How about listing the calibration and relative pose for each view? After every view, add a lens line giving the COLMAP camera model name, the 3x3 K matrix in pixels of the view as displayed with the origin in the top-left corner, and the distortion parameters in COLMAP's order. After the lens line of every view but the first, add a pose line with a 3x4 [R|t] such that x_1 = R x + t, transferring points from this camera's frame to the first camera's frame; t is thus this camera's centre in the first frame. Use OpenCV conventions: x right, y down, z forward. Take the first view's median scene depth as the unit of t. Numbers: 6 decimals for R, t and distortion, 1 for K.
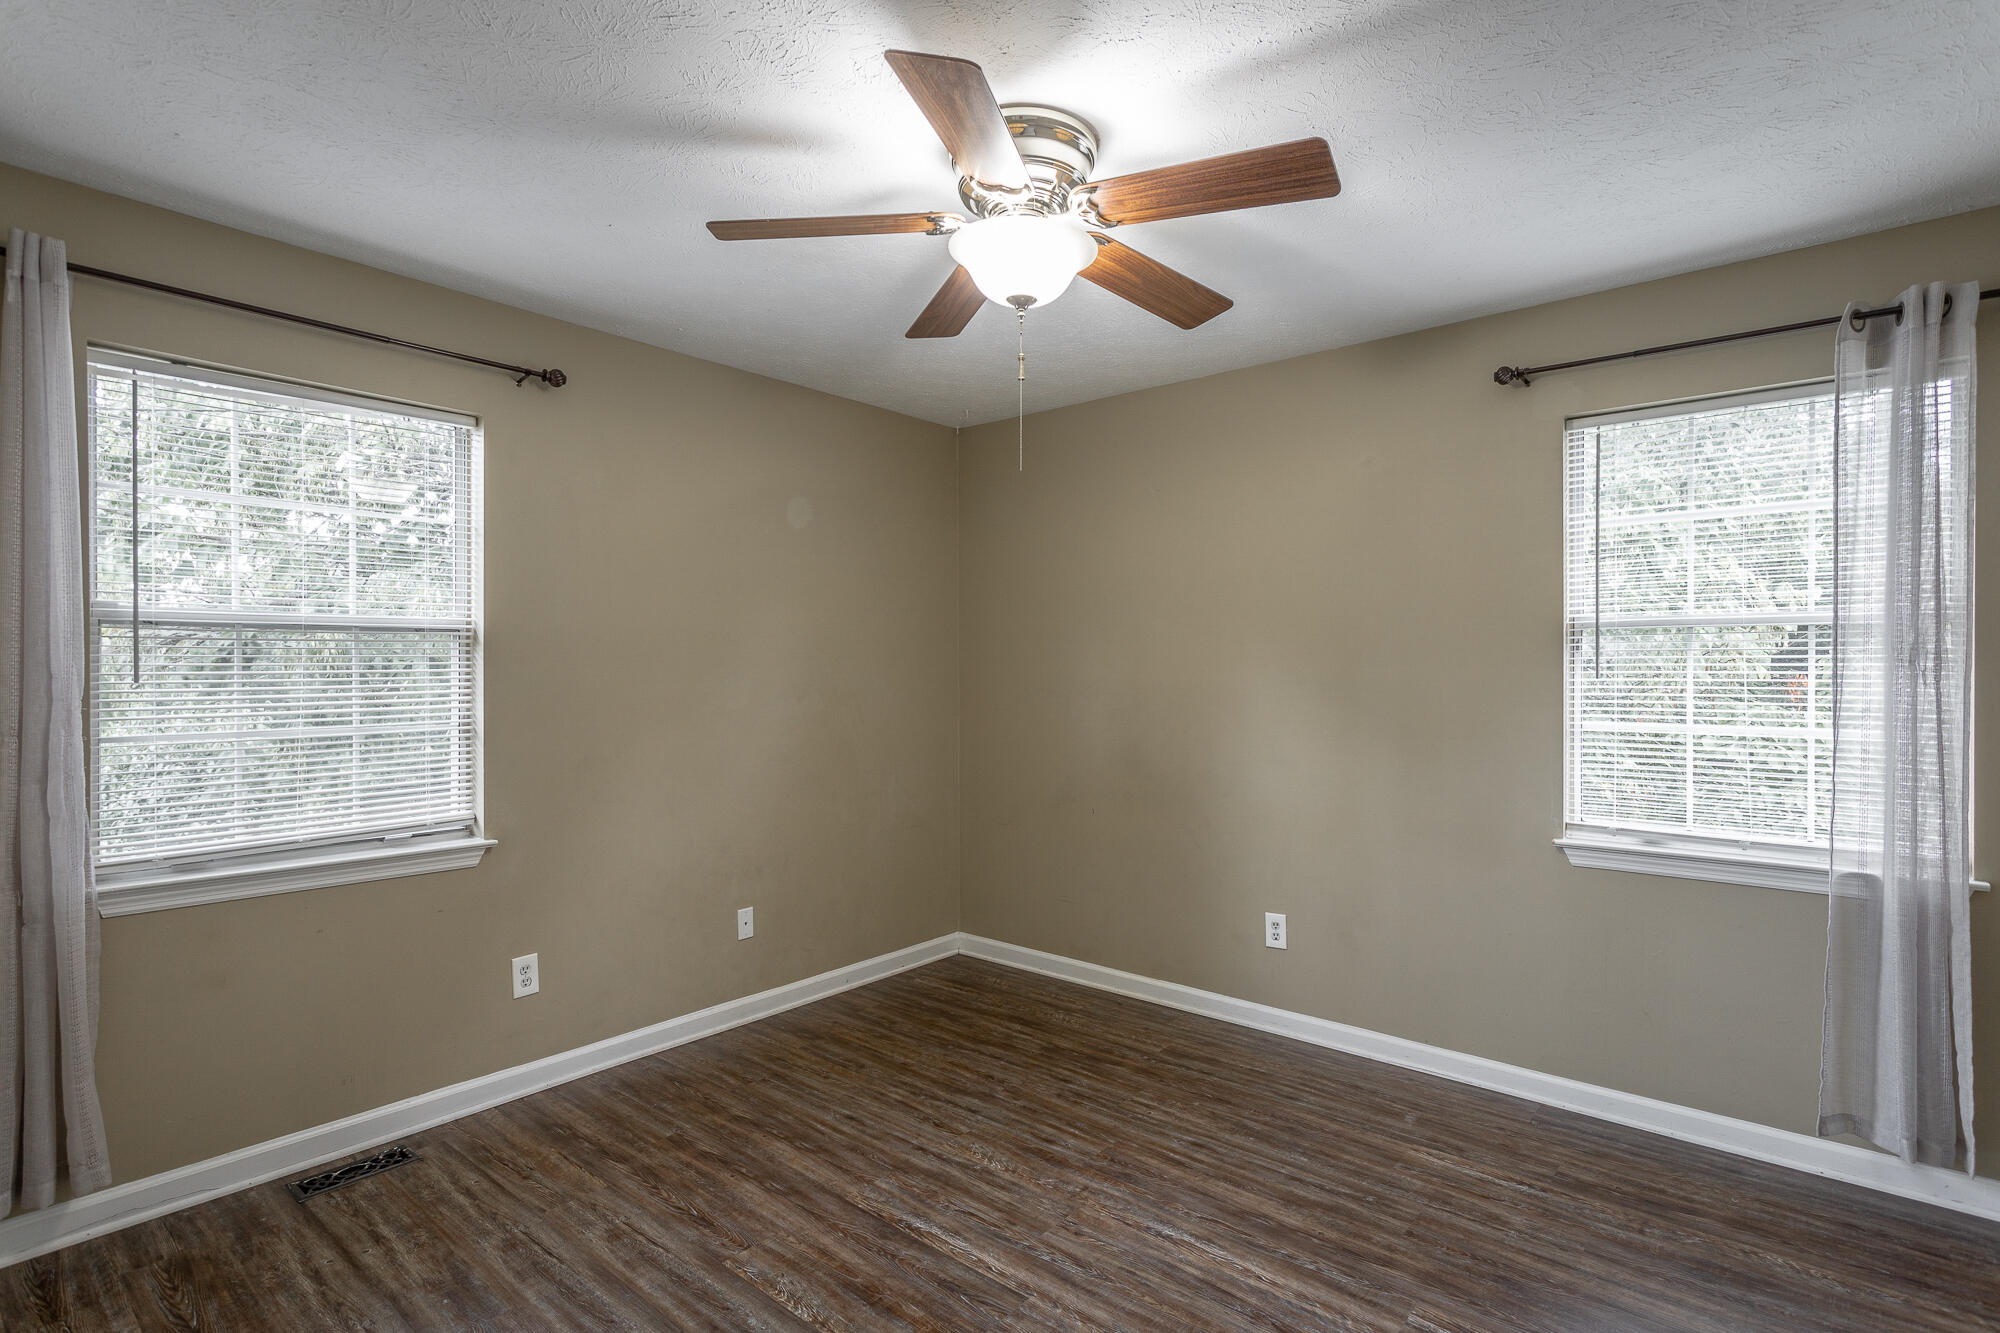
lens RADIAL K [[986.8, 0, 989.6], [0, 986.8, 666.3], [0, 0, 1]] dist [-0.010380, 0.006019]
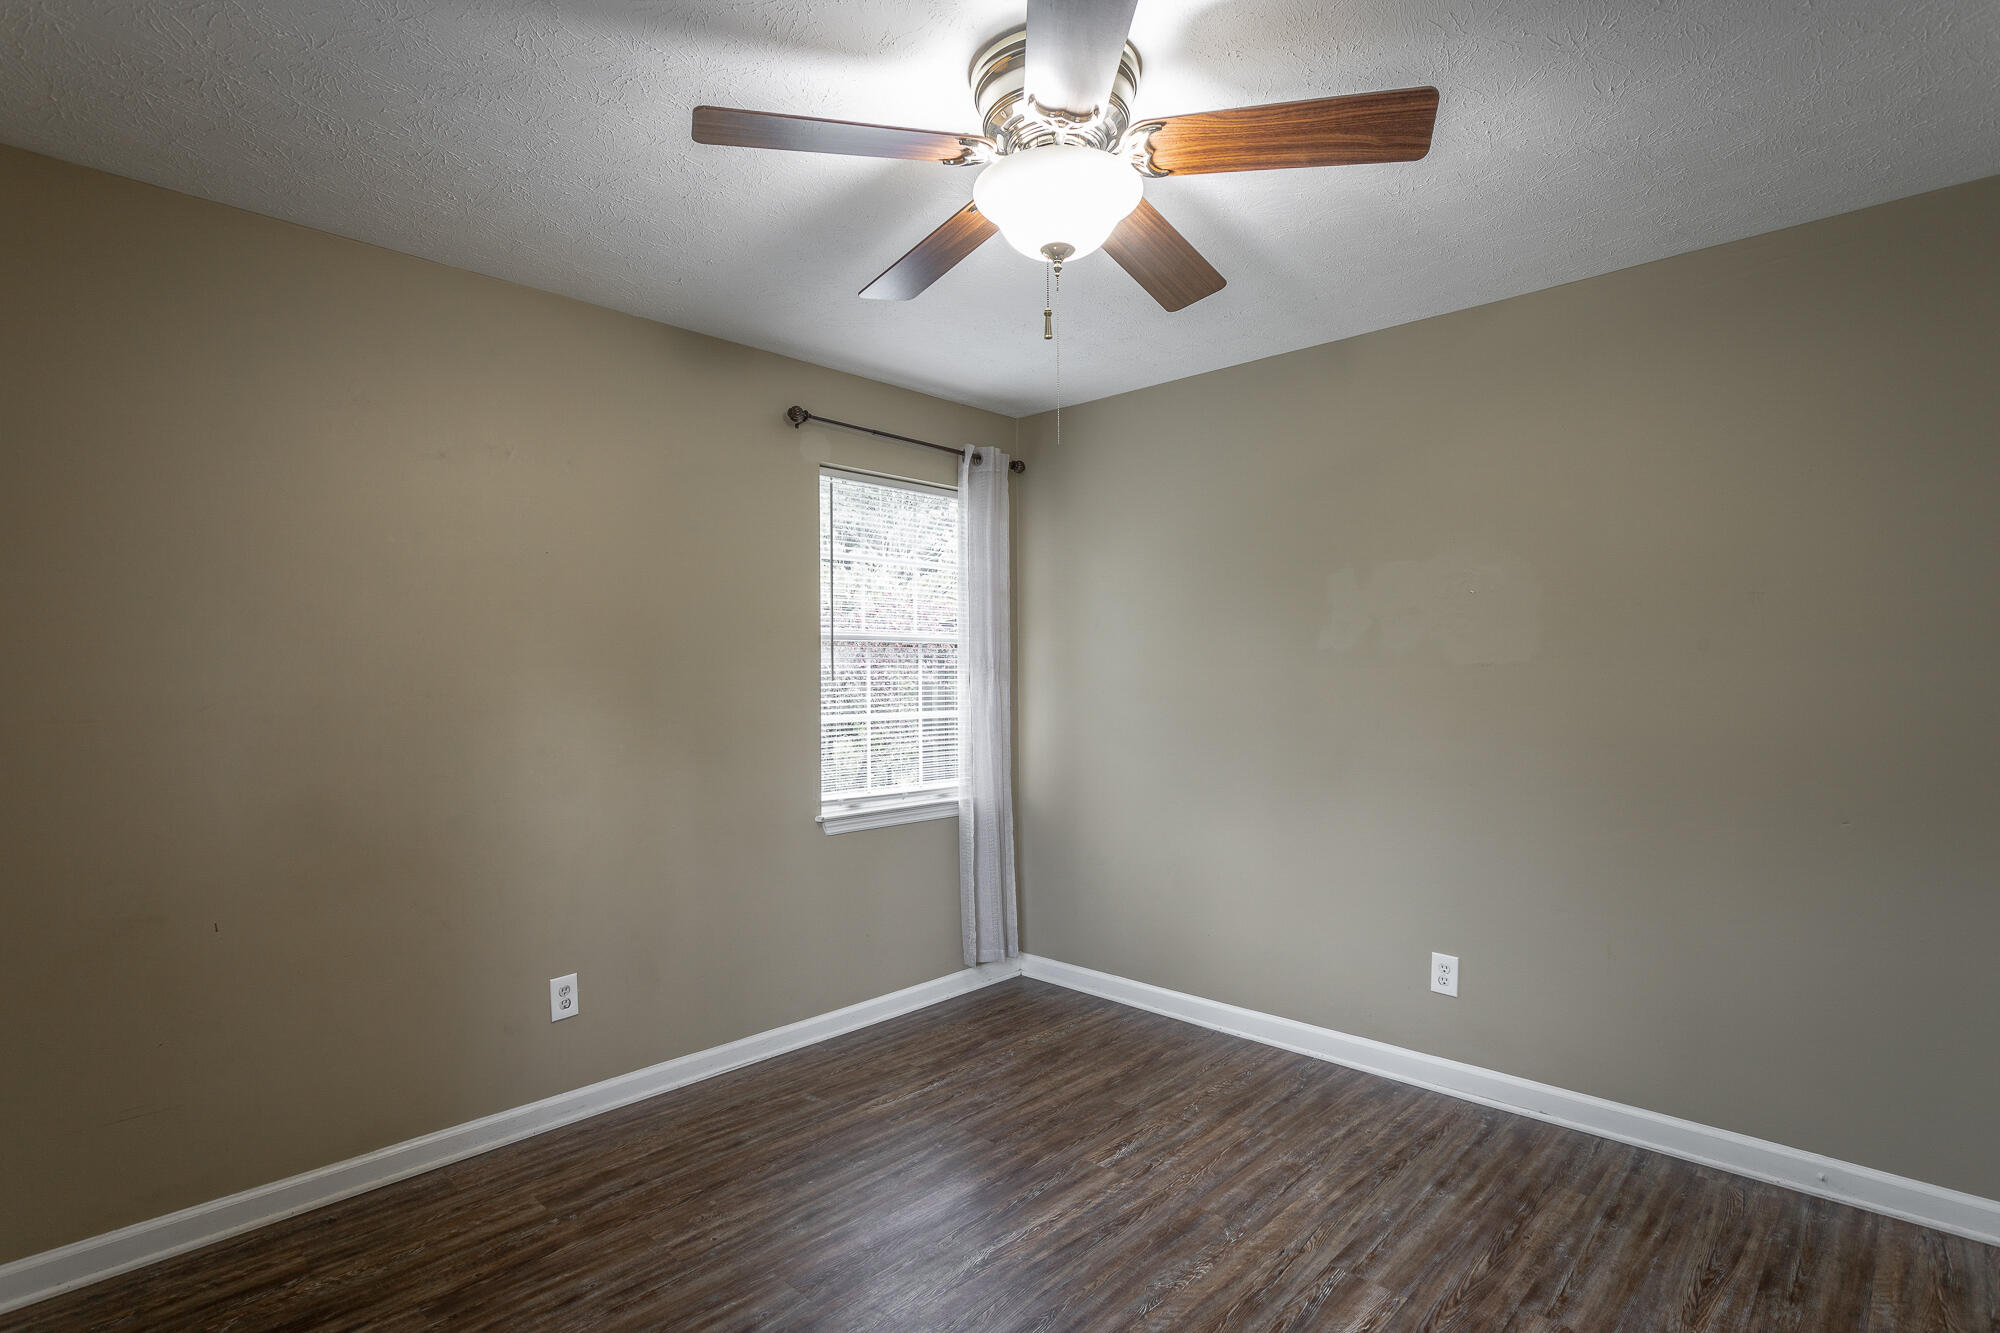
lens RADIAL K [[986.8, 0, 989.3], [0, 986.8, 672.6], [0, 0, 1]] dist [-0.010380, 0.006019]
pose [[0.048164, 0.002912, 0.998835, -0.611707], [0.007006, 0.999970, -0.003253, 0.007937], [-0.998815, 0.007154, 0.048143, 0.745116]]
